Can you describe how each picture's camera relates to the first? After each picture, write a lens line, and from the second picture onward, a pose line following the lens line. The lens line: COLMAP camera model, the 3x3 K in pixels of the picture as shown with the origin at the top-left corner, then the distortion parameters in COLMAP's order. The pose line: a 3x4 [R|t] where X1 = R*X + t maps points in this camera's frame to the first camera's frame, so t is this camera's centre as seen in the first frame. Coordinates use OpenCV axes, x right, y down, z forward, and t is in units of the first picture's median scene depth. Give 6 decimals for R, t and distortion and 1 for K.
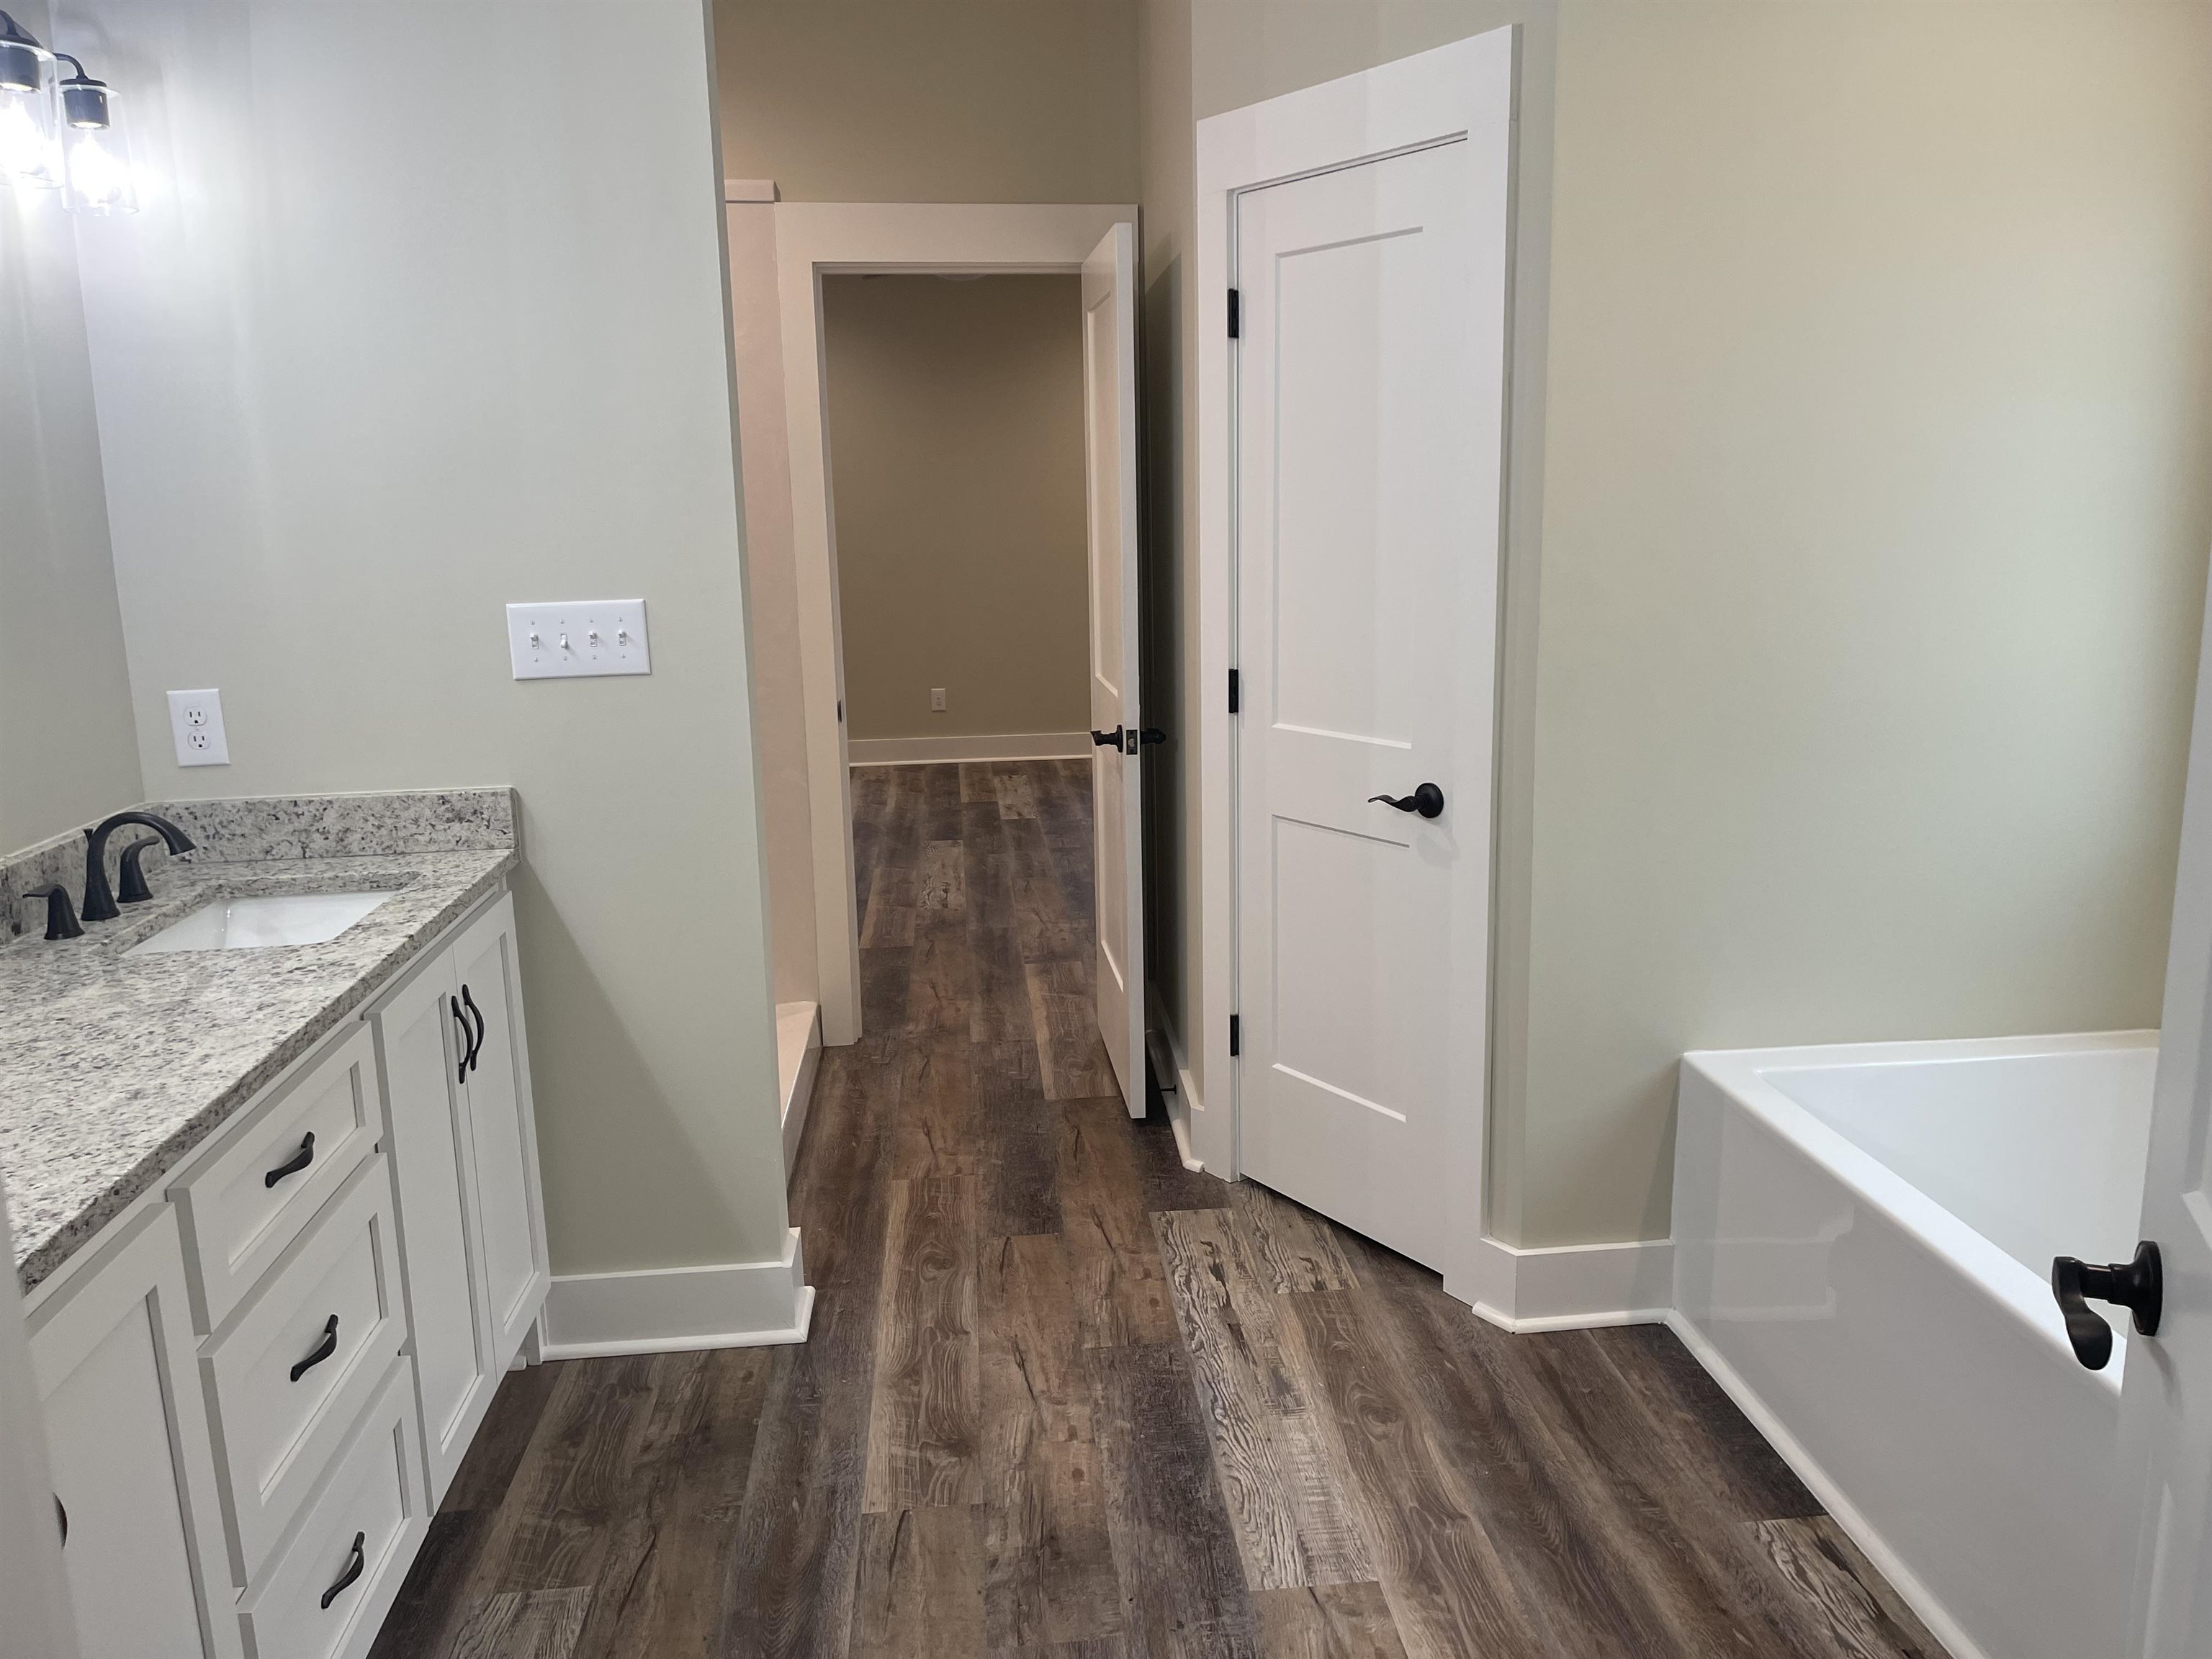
lens RADIAL K [[1696.0, 0, 1106.0], [0, 1696.0, 829.5], [0, 0, 1]] dist [0.053066, -0.069530]
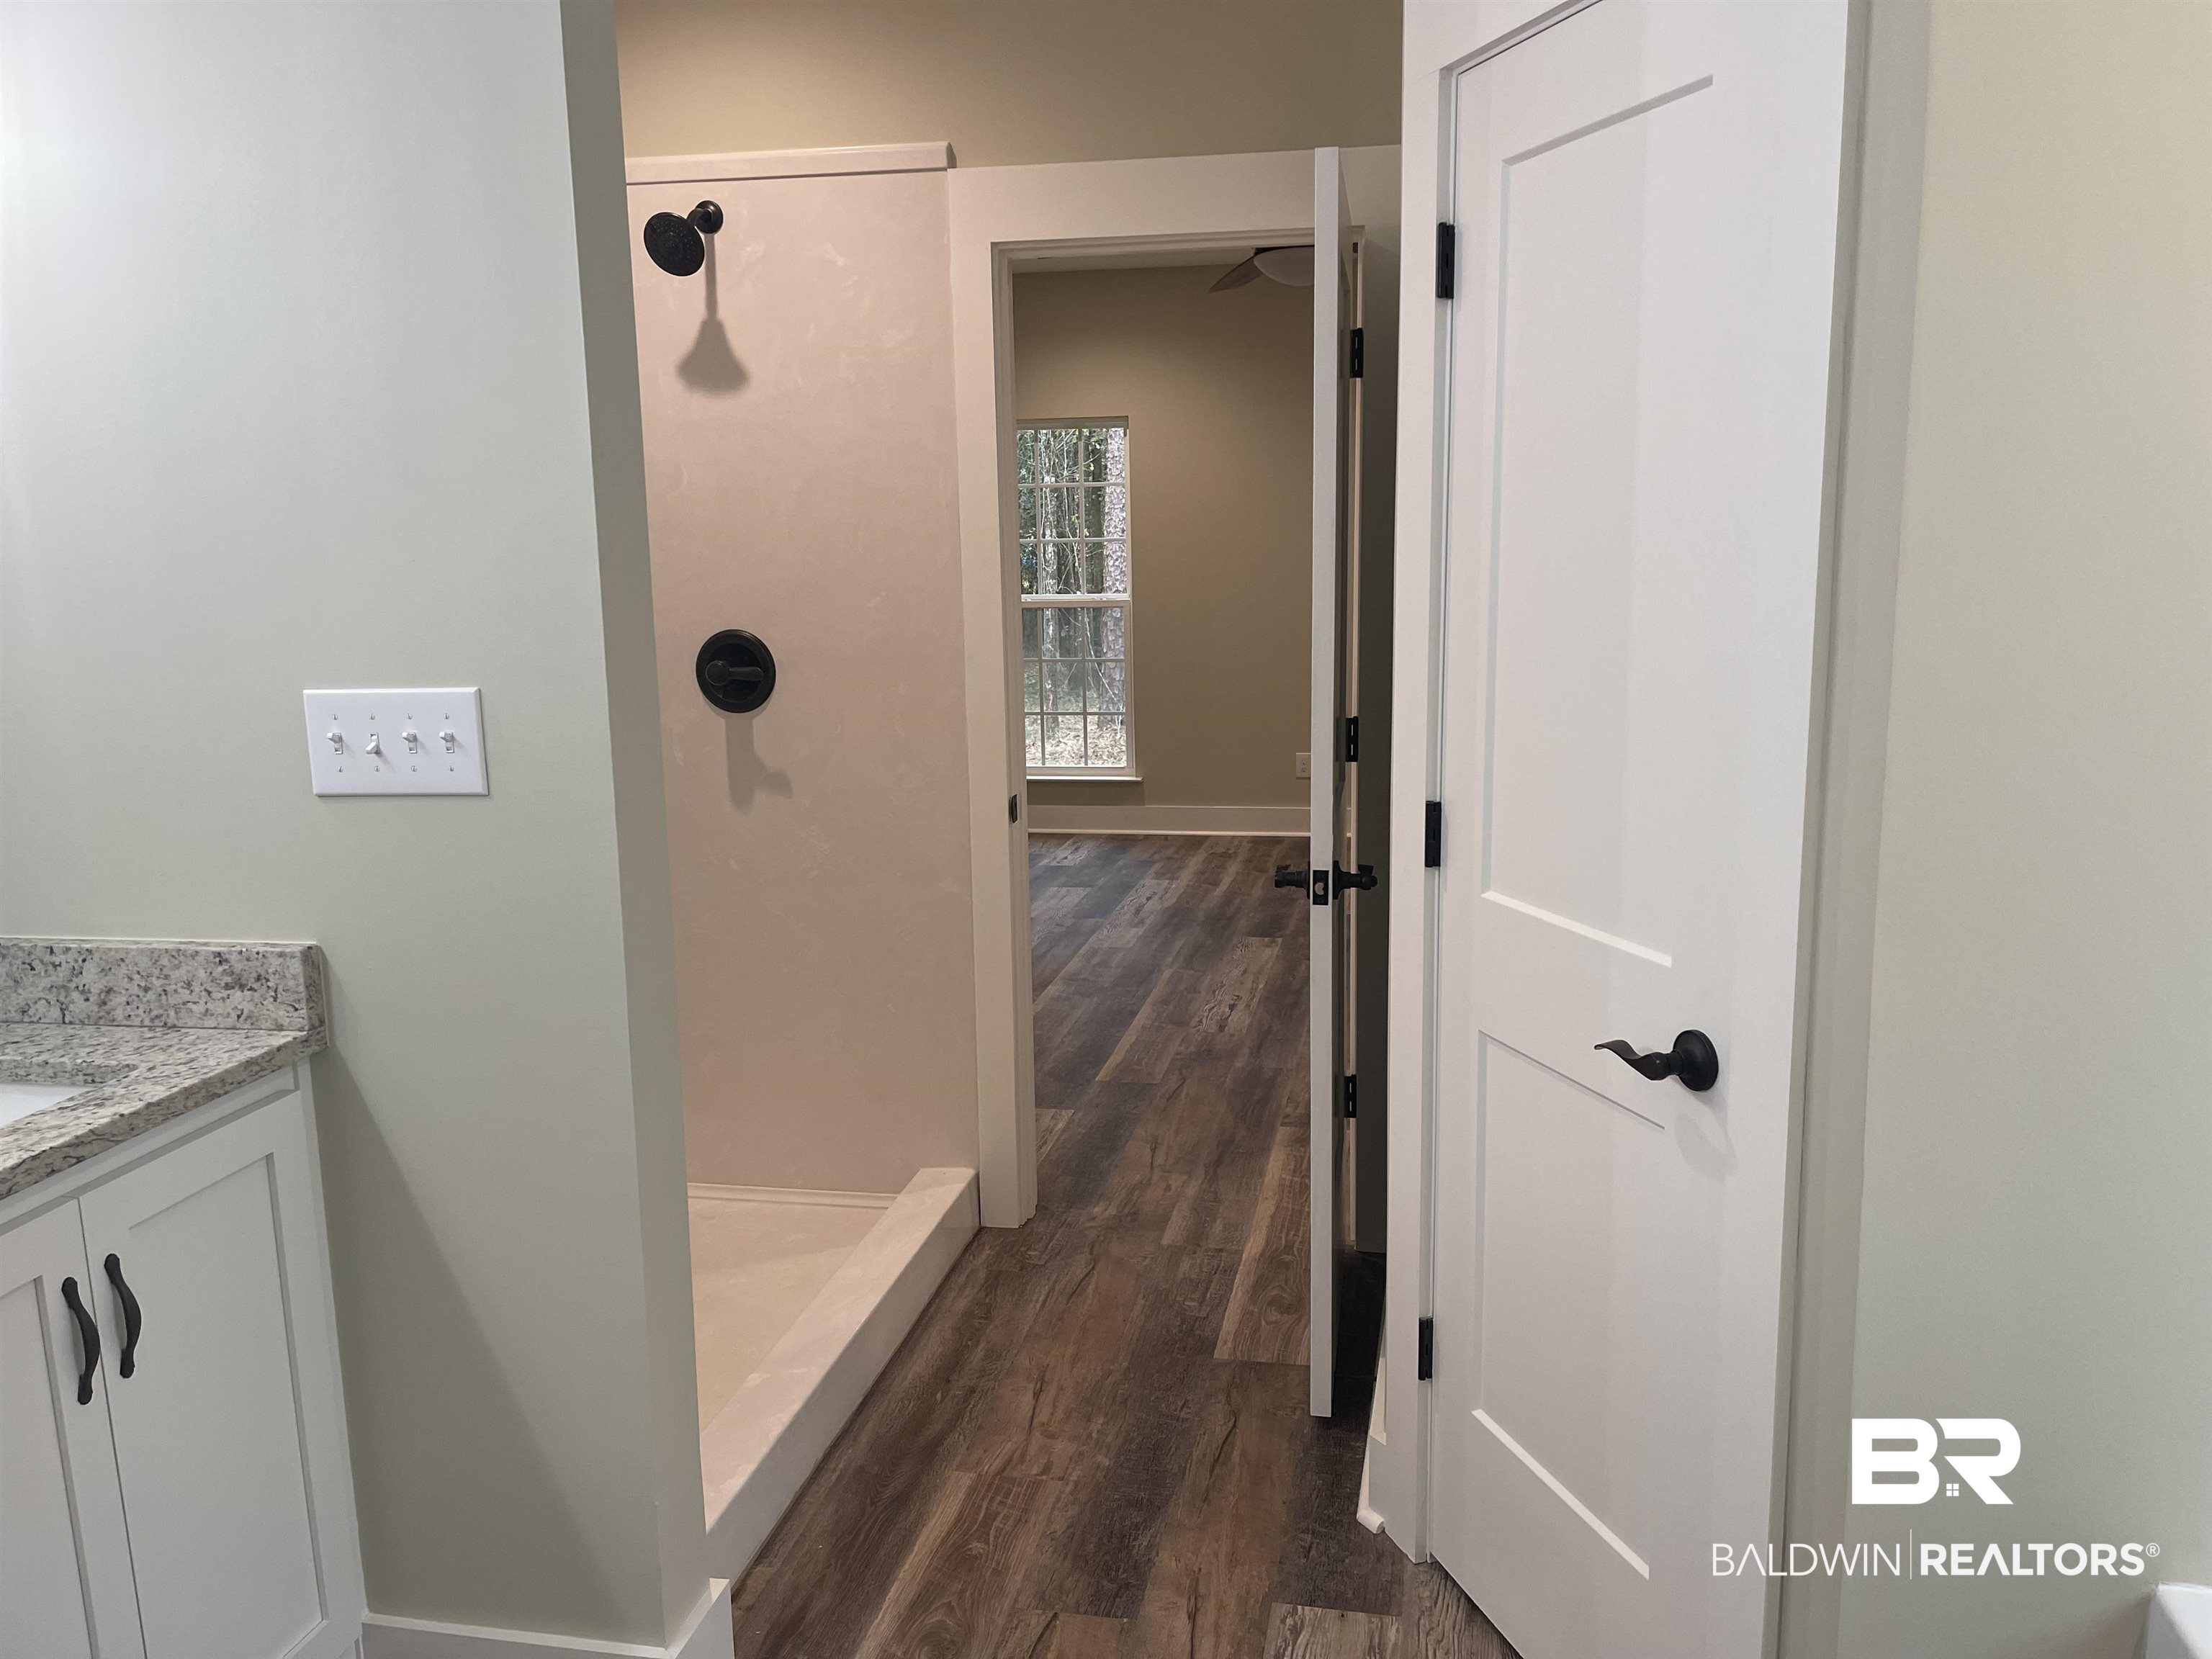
lens RADIAL K [[1672.9, 0, 1111.1], [0, 1672.9, 822.0], [0, 0, 1]] dist [0.032174, -0.064024]
pose [[0.957404, 0.049947, -0.284401, 0.143340], [-0.056627, 0.998278, -0.015310, -0.071290], [0.283146, 0.030763, 0.958583, 0.354864]]
